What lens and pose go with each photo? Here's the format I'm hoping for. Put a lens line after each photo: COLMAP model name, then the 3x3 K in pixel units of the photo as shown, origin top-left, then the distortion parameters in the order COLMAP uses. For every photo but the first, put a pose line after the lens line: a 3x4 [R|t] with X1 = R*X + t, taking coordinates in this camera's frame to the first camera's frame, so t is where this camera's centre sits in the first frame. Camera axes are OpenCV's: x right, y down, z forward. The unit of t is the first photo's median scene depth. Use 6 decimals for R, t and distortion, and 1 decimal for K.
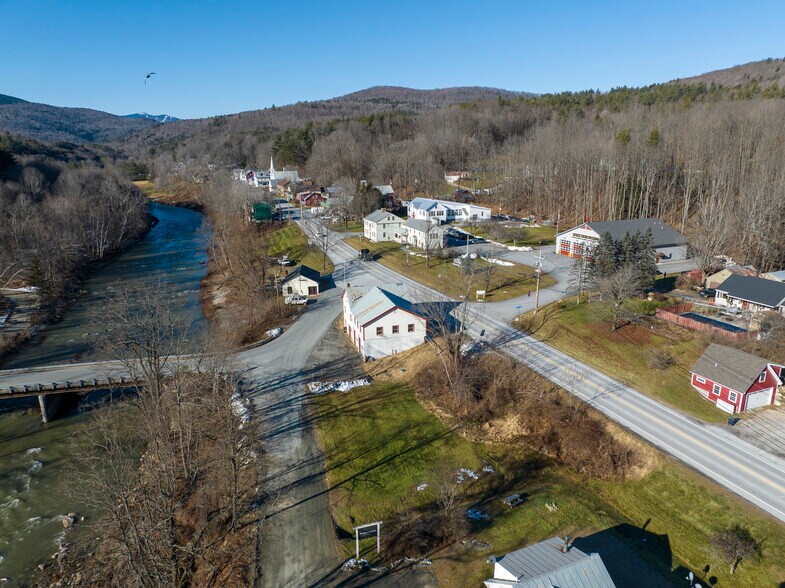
lens RADIAL K [[553.6, 0, 394.9], [0, 553.6, 294.1], [0, 0, 1]] dist [-0.047432, 0.017455]
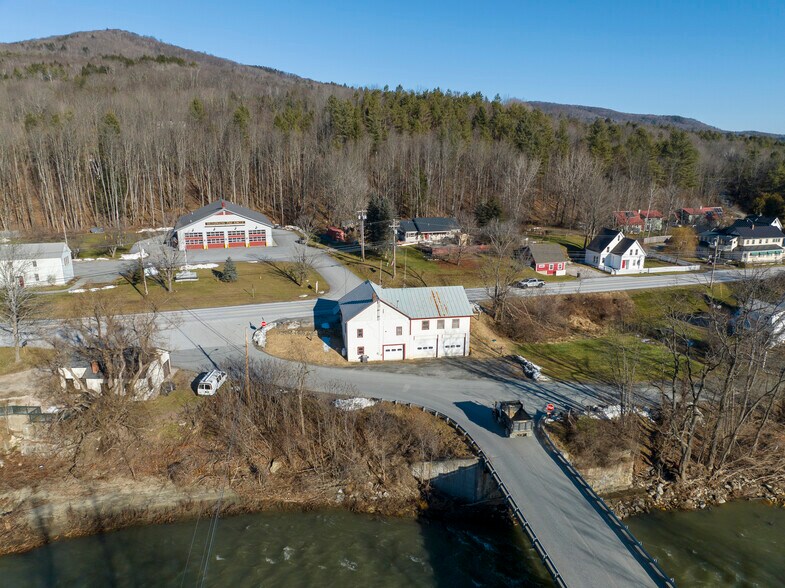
lens RADIAL K [[553.6, 0, 394.9], [0, 553.6, 294.1], [0, 0, 1]] dist [-0.047432, 0.017455]
pose [[0.084172, -0.250052, 0.964567, -0.473813], [0.249543, 0.942446, 0.222541, -0.105002], [-0.964699, 0.221969, 0.141726, 0.505915]]
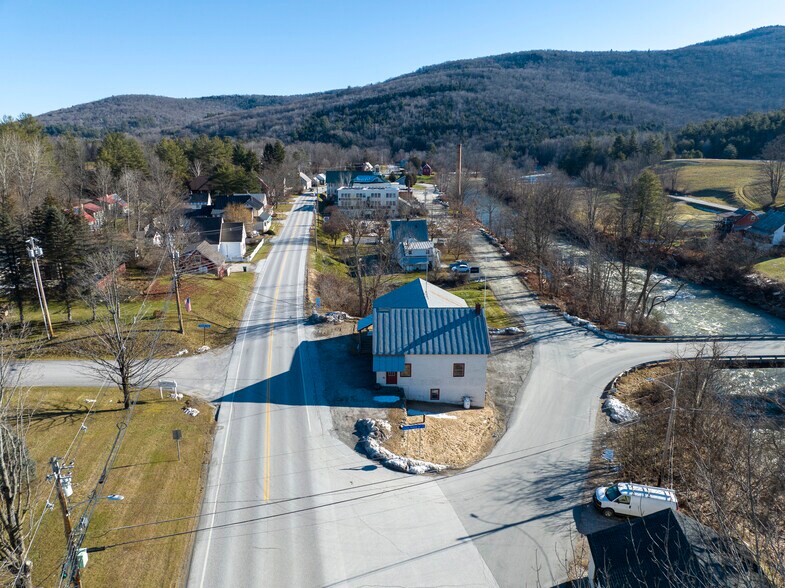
lens RADIAL K [[553.6, 0, 394.9], [0, 553.6, 294.1], [0, 0, 1]] dist [-0.047432, 0.017455]
pose [[-0.969929, -0.055357, 0.237008, -0.078177], [0.070121, 0.868944, 0.489918, -0.177203], [-0.233067, 0.491806, -0.838932, 0.862874]]
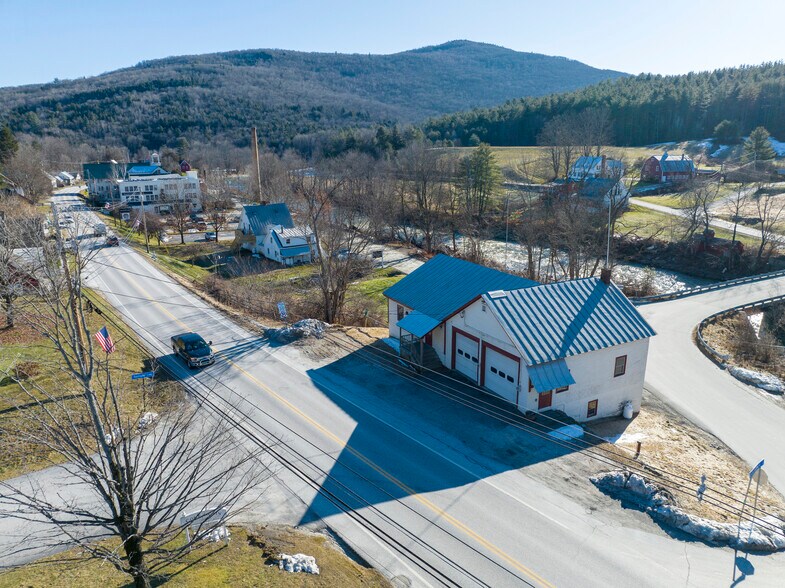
lens RADIAL K [[553.6, 0, 394.9], [0, 553.6, 294.1], [0, 0, 1]] dist [-0.047432, 0.017455]
pose [[-0.975869, 0.073413, -0.205646, 0.083375], [-0.038887, 0.868304, 0.494505, -0.111126], [0.214866, 0.490569, -0.844497, 0.761991]]
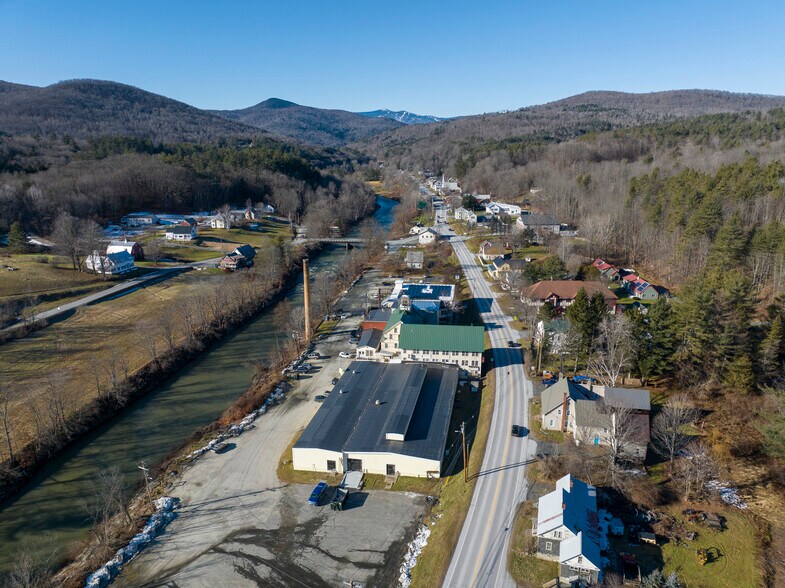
lens RADIAL K [[553.6, 0, 394.9], [0, 553.6, 294.1], [0, 0, 1]] dist [-0.047432, 0.017455]
pose [[0.922113, 0.105146, -0.372361, 0.682580], [-0.101010, 0.994413, 0.030657, 0.196034], [0.373504, 0.009343, 0.927581, -1.438692]]
